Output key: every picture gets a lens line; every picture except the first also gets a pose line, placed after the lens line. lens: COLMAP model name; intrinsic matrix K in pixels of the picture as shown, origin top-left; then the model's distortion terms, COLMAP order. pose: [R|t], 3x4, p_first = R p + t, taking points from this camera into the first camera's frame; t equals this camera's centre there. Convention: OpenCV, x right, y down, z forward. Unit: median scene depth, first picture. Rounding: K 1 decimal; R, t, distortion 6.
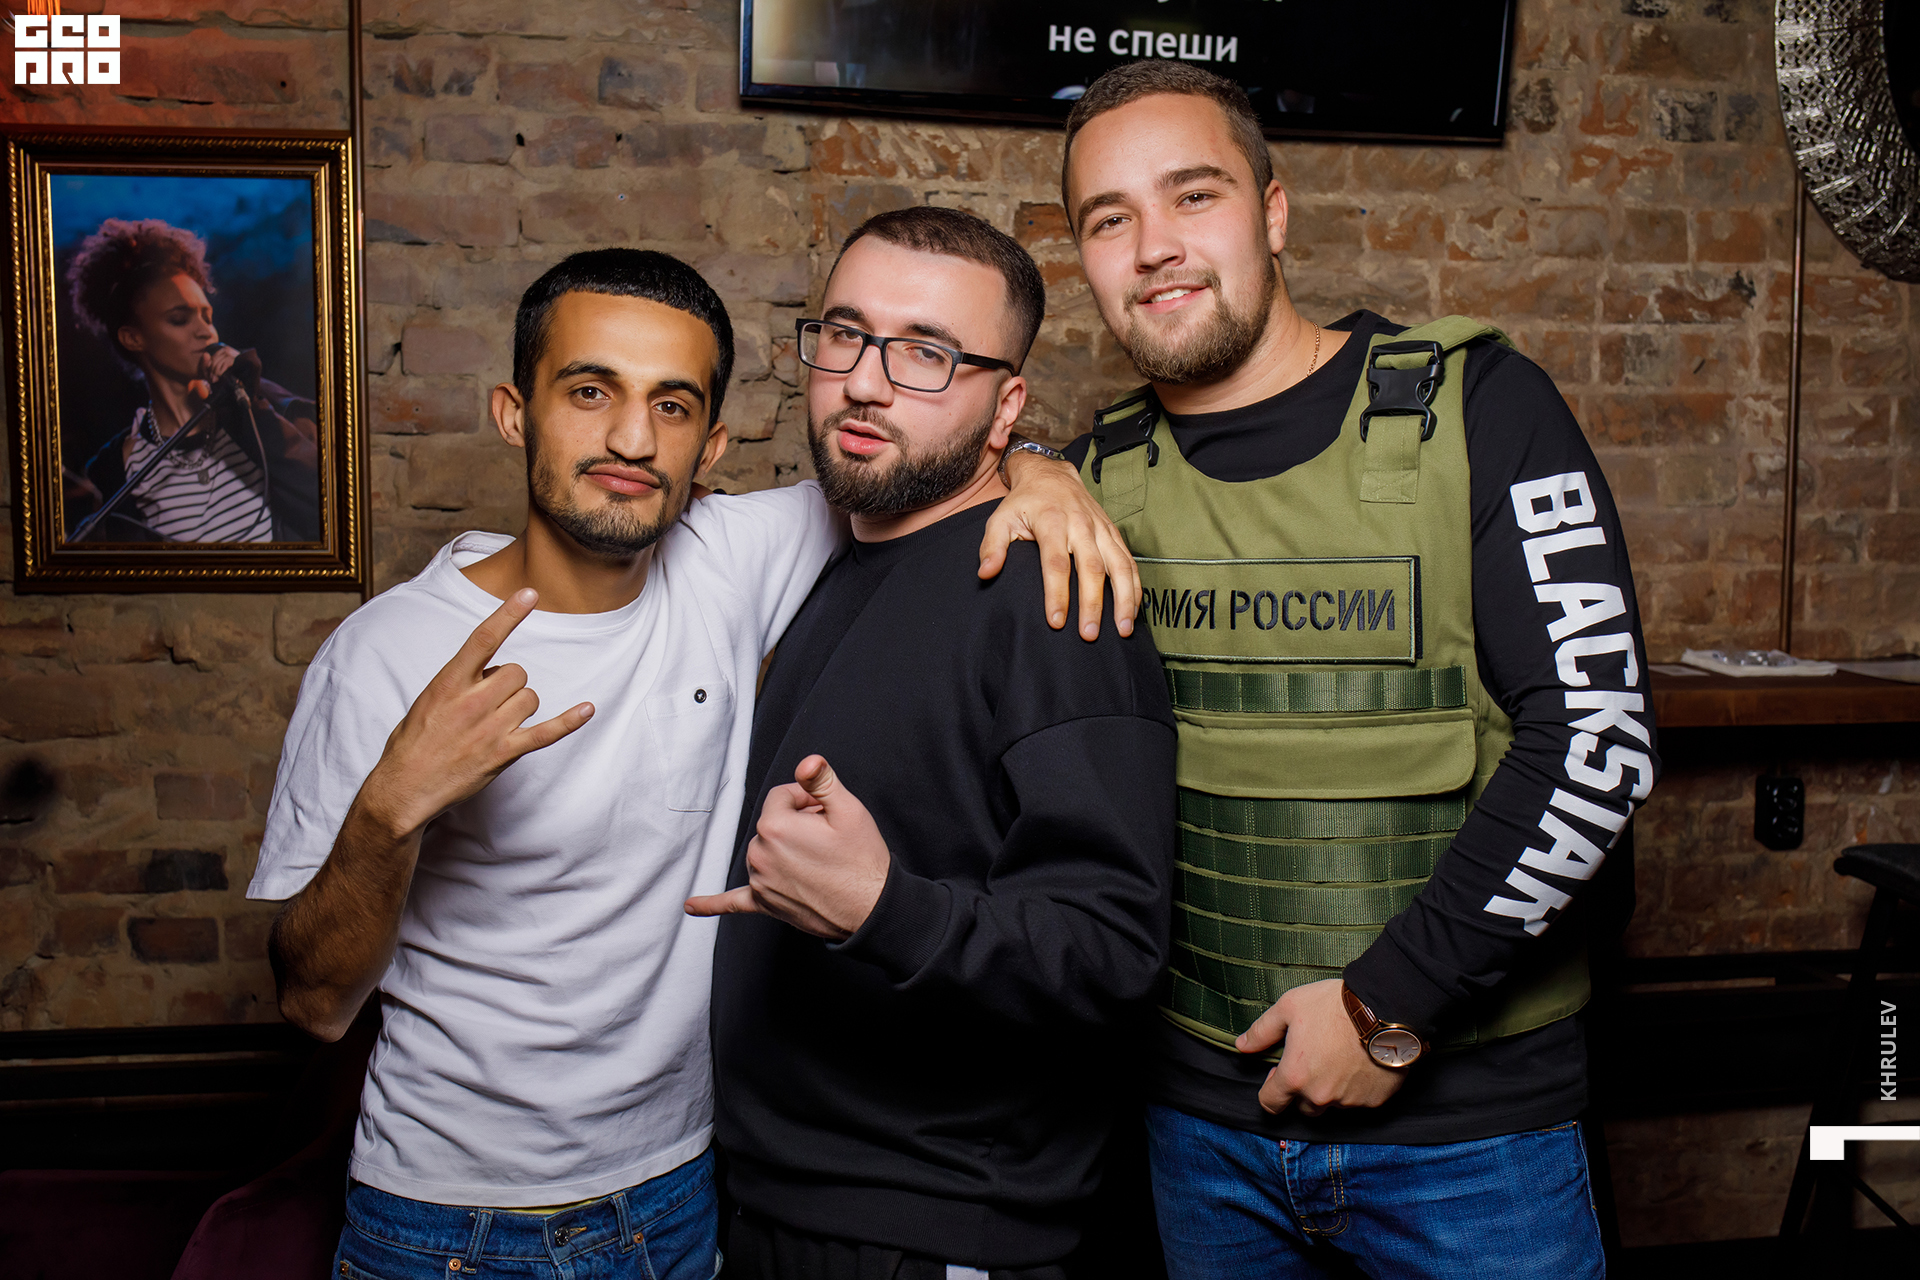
lens RADIAL K [[1903.8, 0, 956.0], [0, 1903.8, 633.6], [0, 0, 1]] dist [-0.031795, 0.000000]
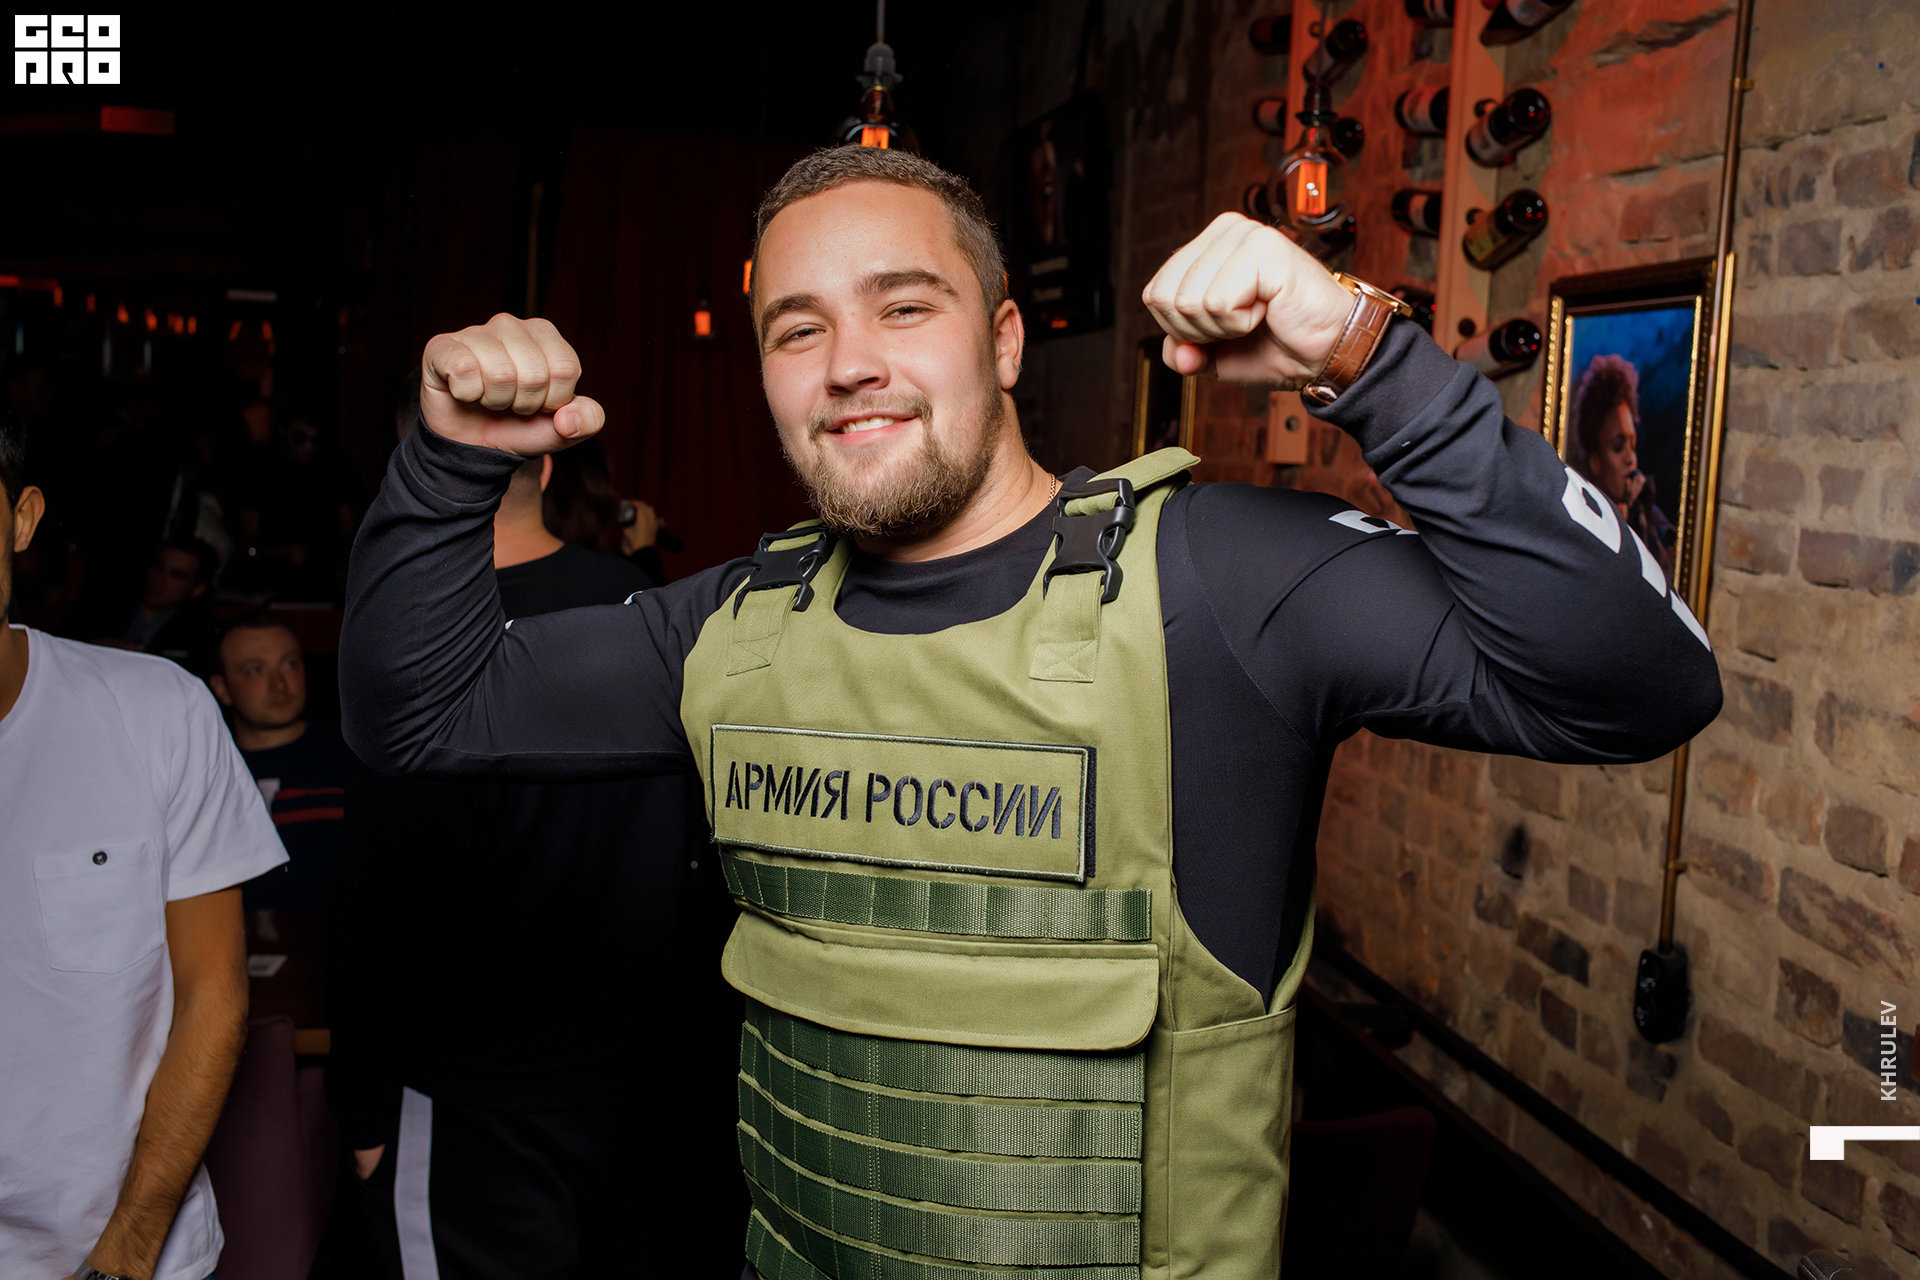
lens RADIAL K [[1903.8, 0, 955.2], [0, 1903.8, 646.5], [0, 0, 1]] dist [-0.031795, 0.000000]
pose [[-0.008534, 0.111088, -0.993774, 0.994719], [-0.169470, 0.979273, 0.110922, -0.167745], [0.985498, 0.169362, 0.010468, 0.968175]]
